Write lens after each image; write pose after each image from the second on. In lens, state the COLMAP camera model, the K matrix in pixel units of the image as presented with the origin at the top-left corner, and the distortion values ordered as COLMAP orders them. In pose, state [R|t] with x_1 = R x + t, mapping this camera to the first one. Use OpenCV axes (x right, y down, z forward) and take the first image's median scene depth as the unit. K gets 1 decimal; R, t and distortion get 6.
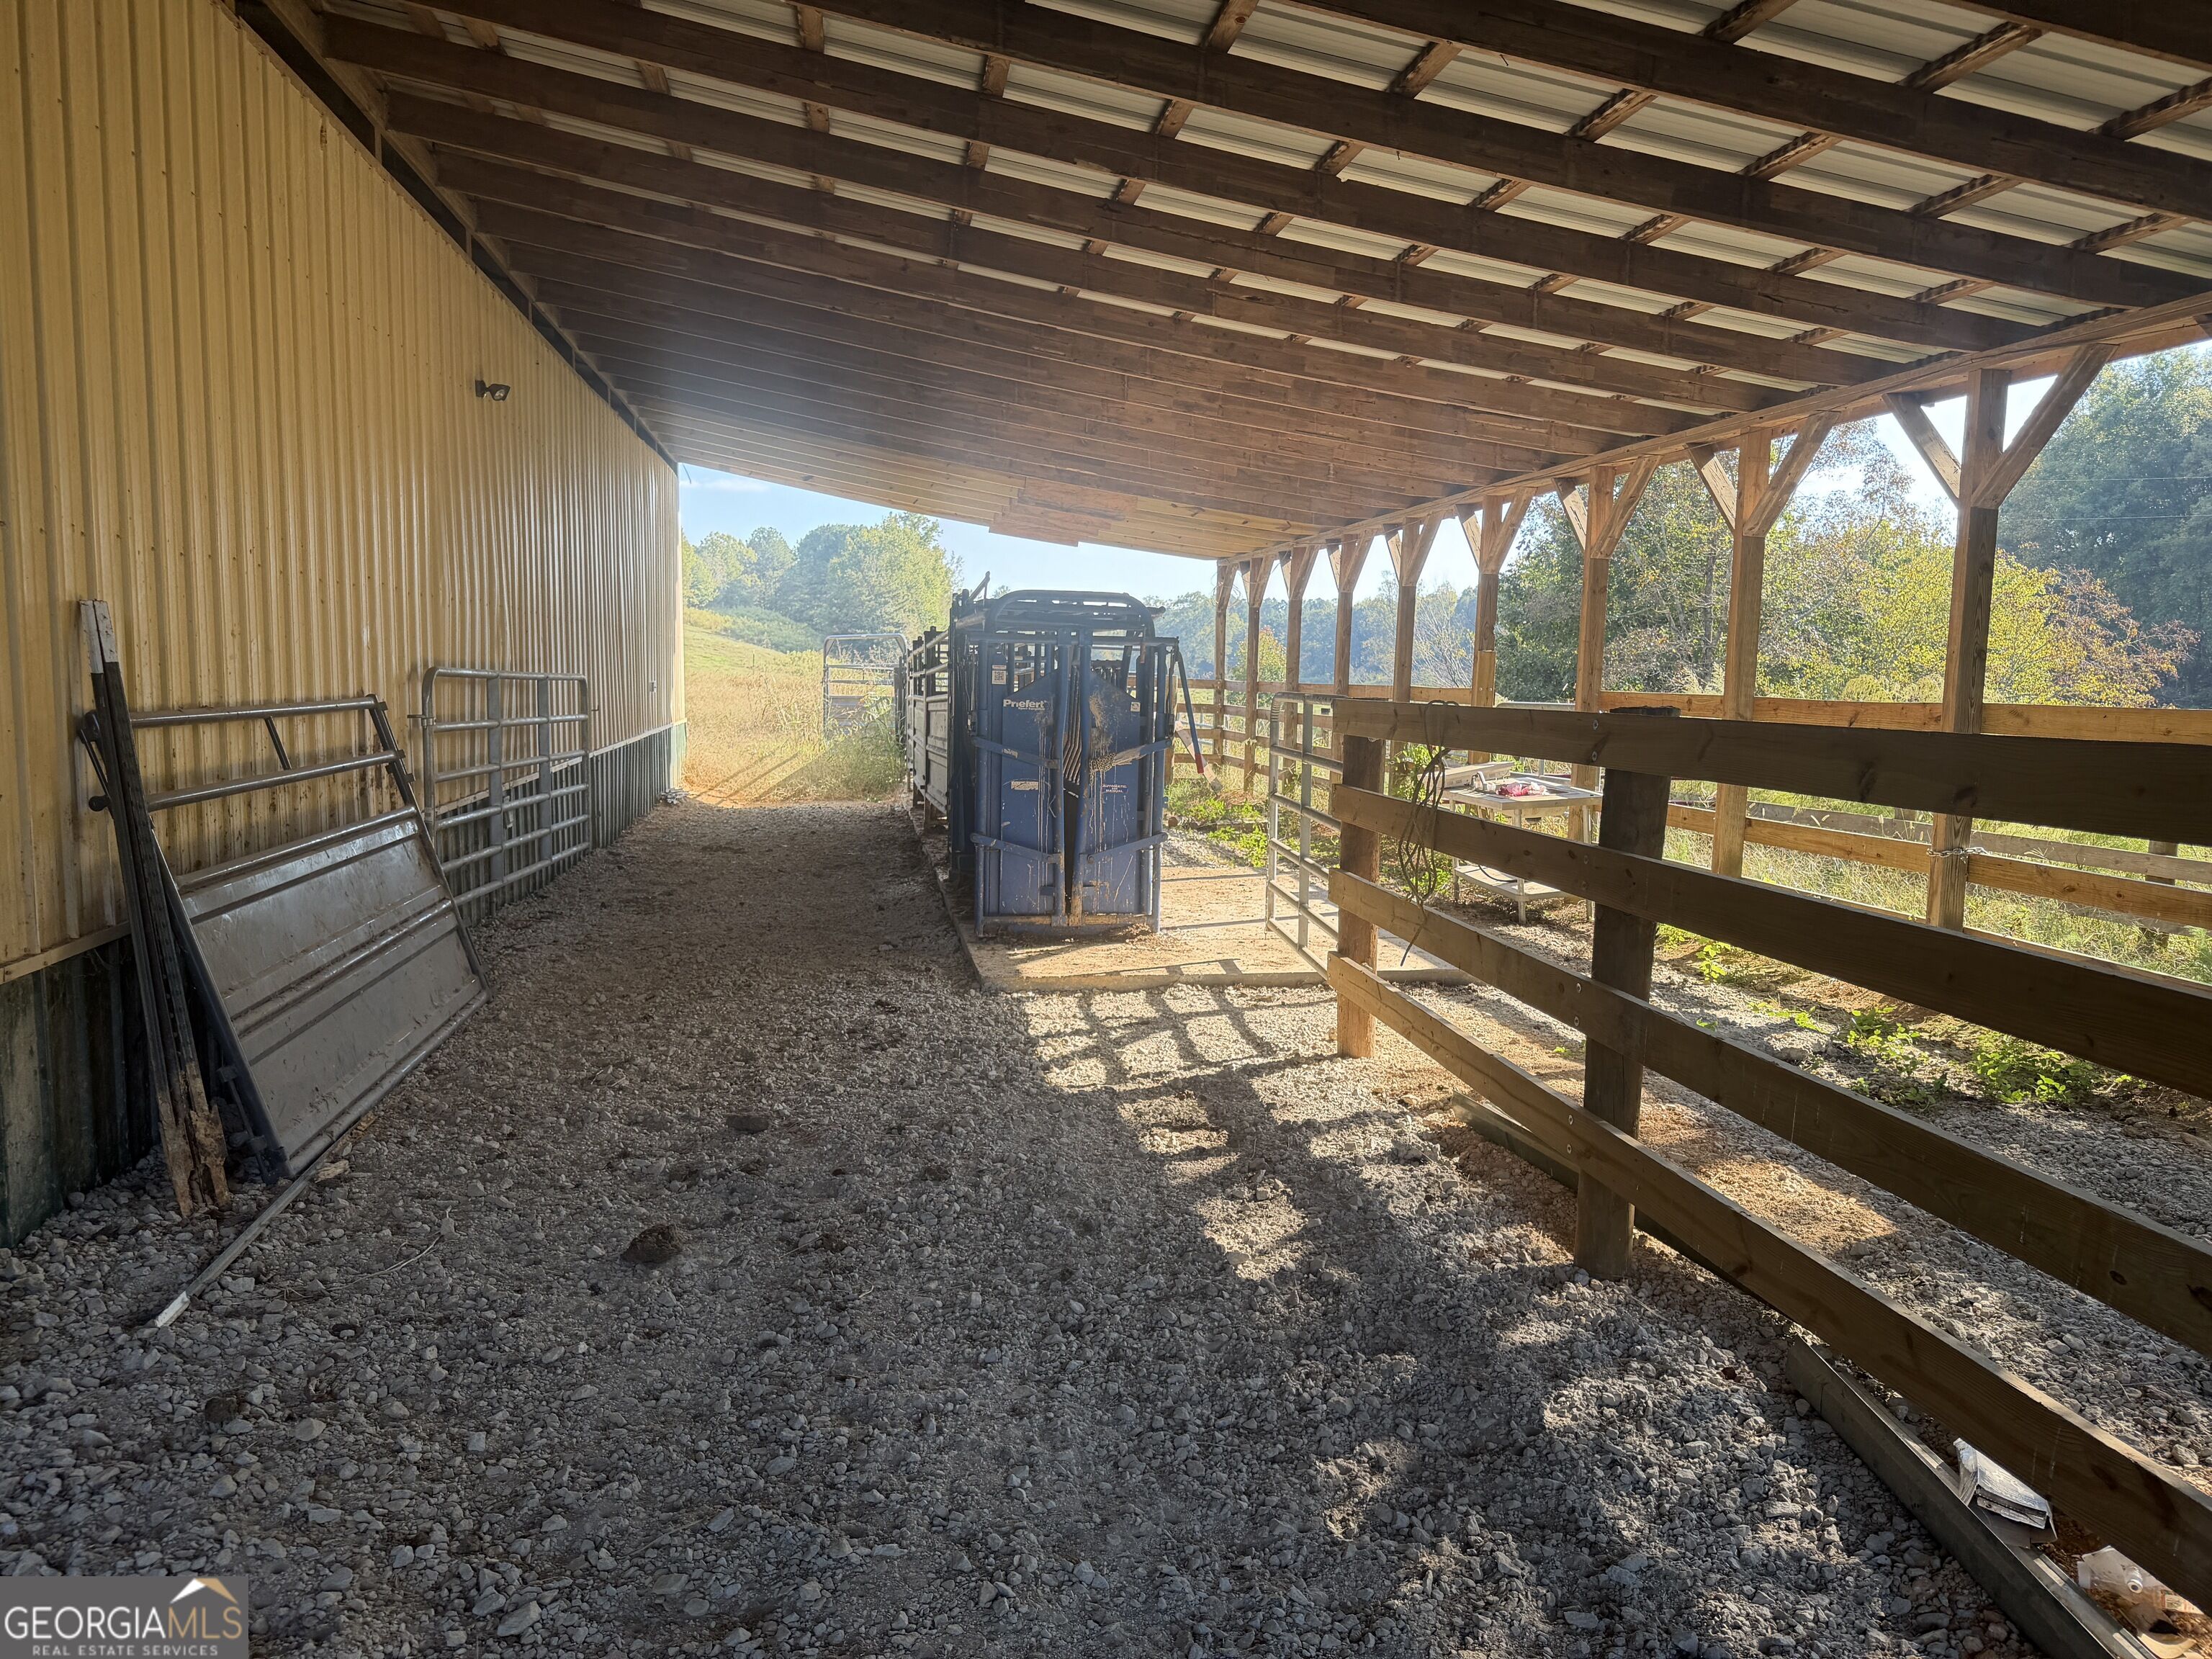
lens RADIAL K [[1552.9, 0, 1106.0], [0, 1552.9, 829.5], [0, 0, 1]] dist [0.096837, -0.127763]
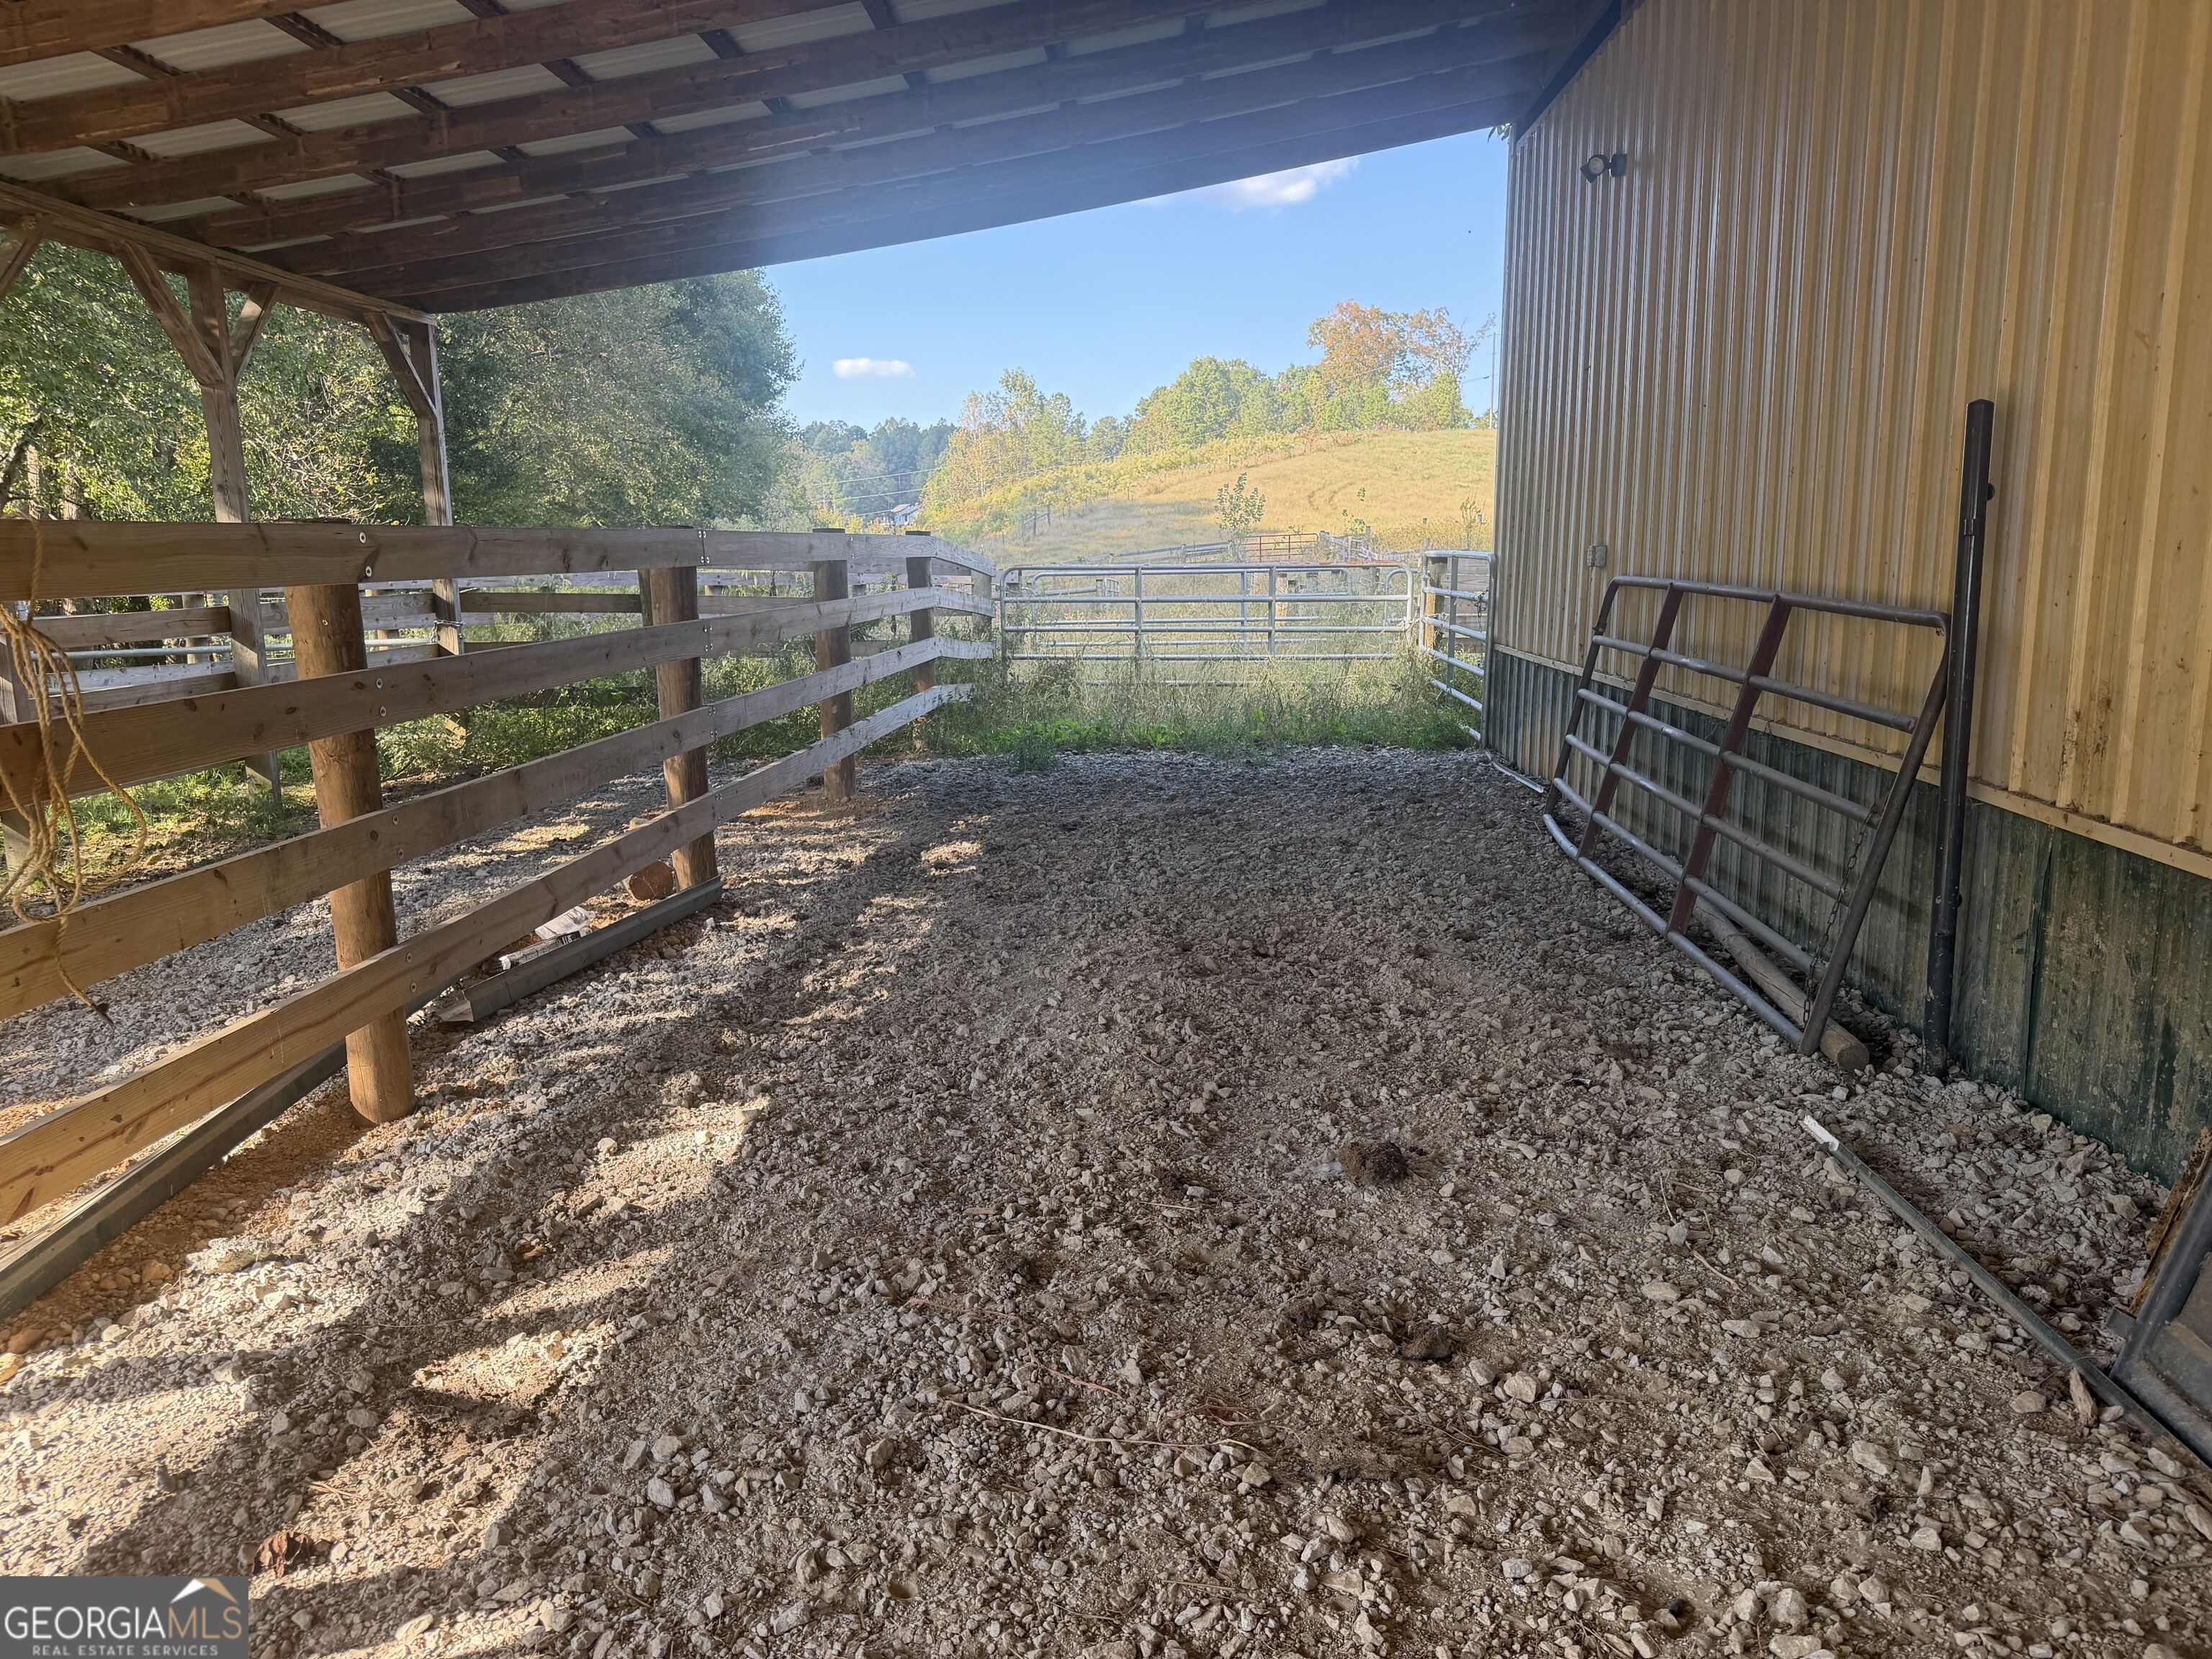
lens RADIAL K [[1552.9, 0, 1106.0], [0, 1552.9, 829.5], [0, 0, 1]] dist [0.096837, -0.127763]
pose [[-0.976622, -0.031015, 0.212714, -0.262535], [0.033713, 0.955194, 0.294055, -0.125136], [-0.212303, 0.294352, -0.931818, 1.488269]]
